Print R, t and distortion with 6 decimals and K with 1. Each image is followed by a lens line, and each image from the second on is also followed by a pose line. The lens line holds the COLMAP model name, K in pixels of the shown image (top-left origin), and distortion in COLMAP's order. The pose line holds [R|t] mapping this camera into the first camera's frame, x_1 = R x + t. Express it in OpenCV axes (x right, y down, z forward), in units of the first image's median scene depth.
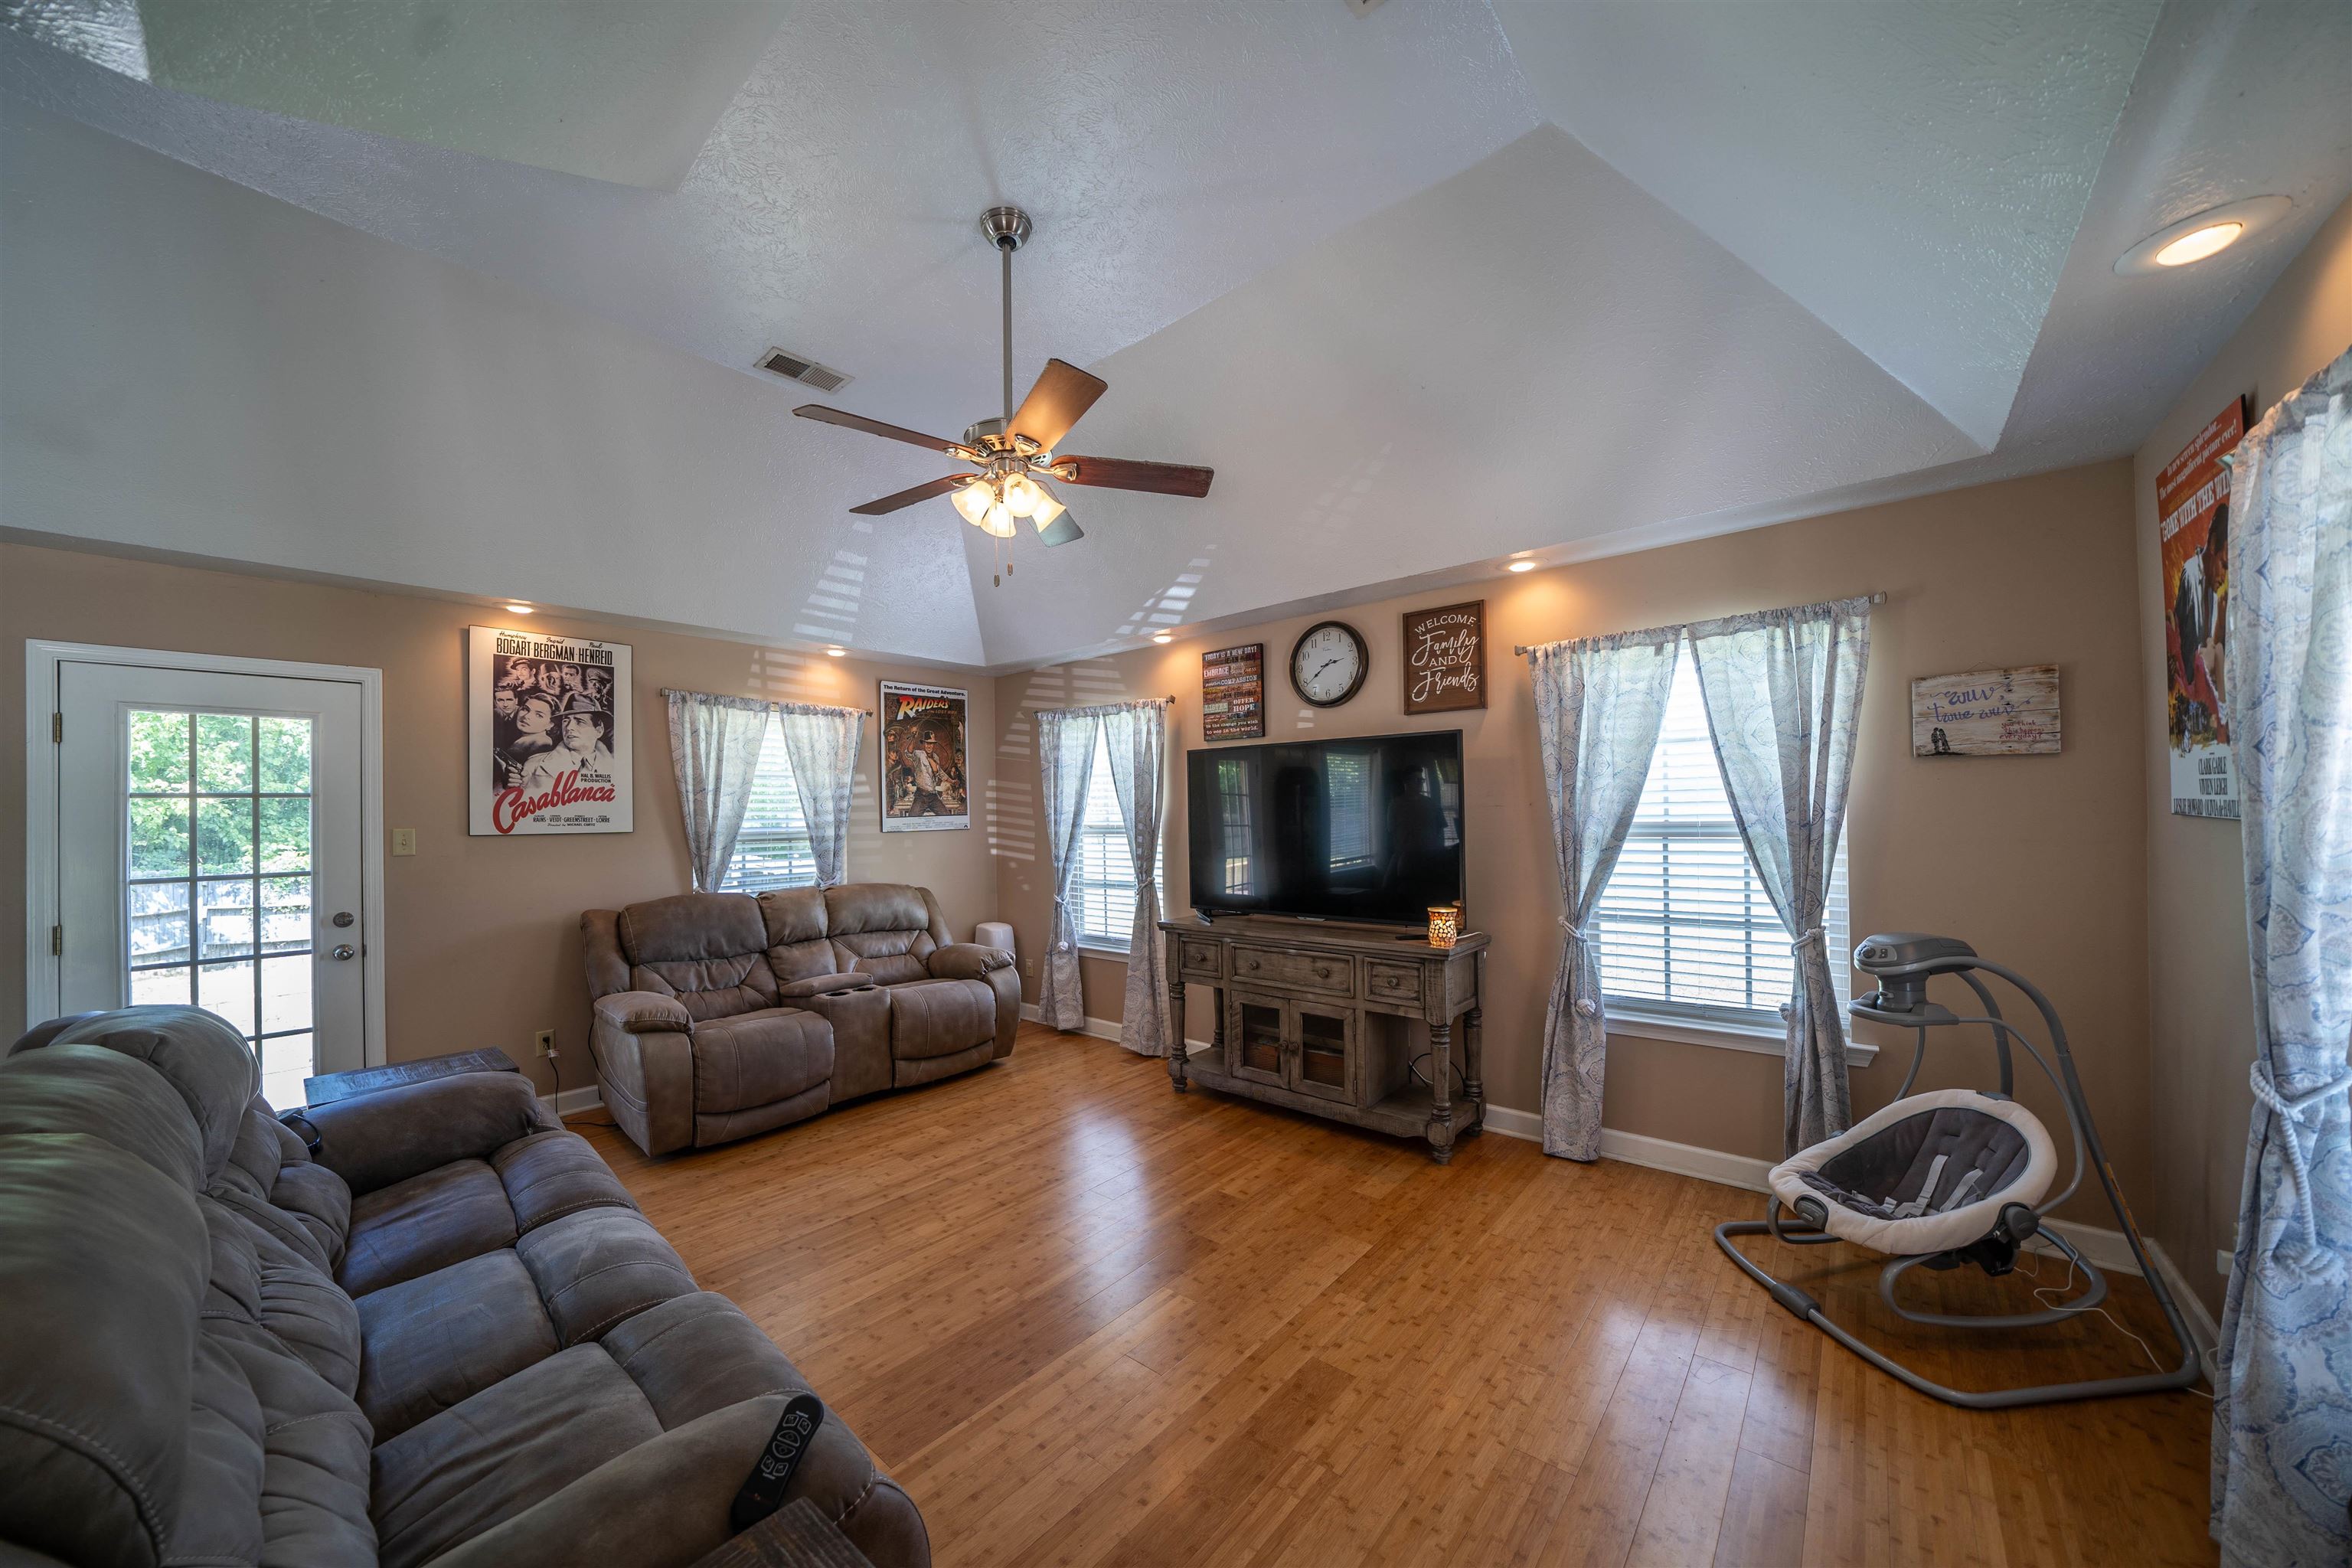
lens RADIAL K [[818.2, 0, 1157.2], [0, 818.2, 806.5], [0, 0, 1]] dist [-0.024051, 0.001816]
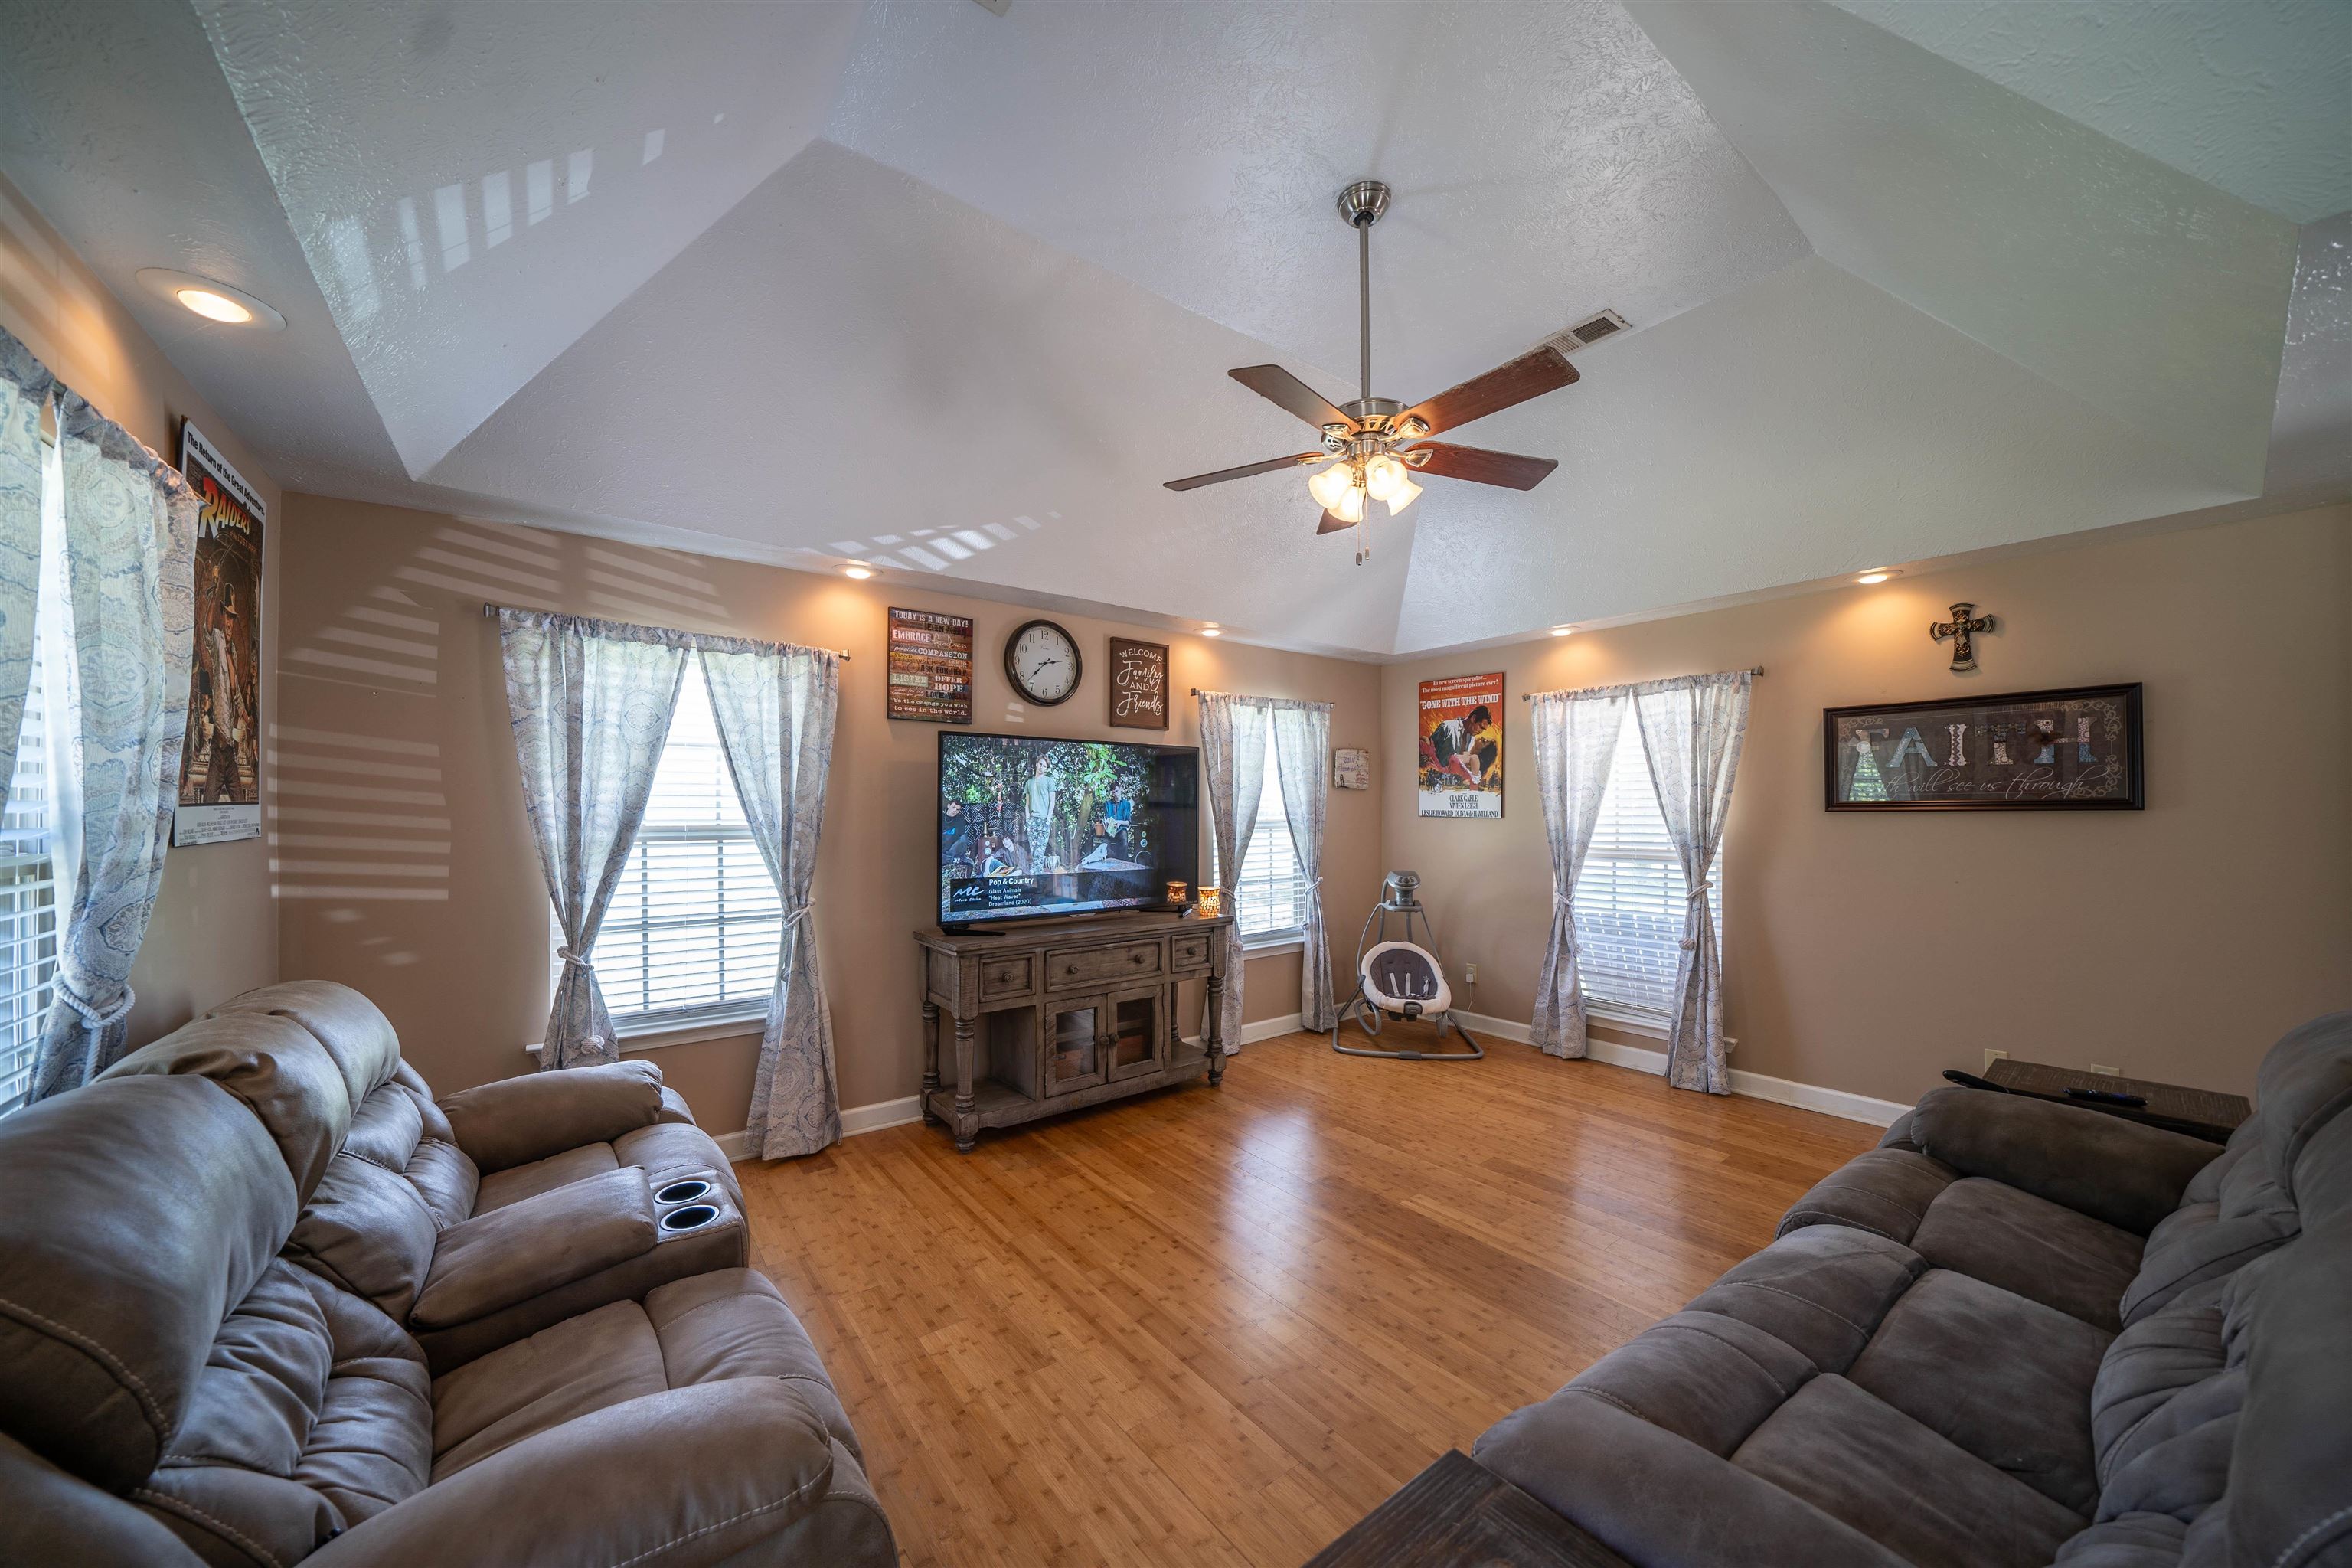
lens RADIAL K [[818.2, 0, 1157.2], [0, 818.2, 806.5], [0, 0, 1]] dist [-0.024051, 0.001816]
pose [[0.202813, 0.021349, 0.978985, -0.806179], [-0.012210, 0.999740, -0.019273, 0.021456], [-0.979141, -0.008044, 0.203021, 0.715910]]
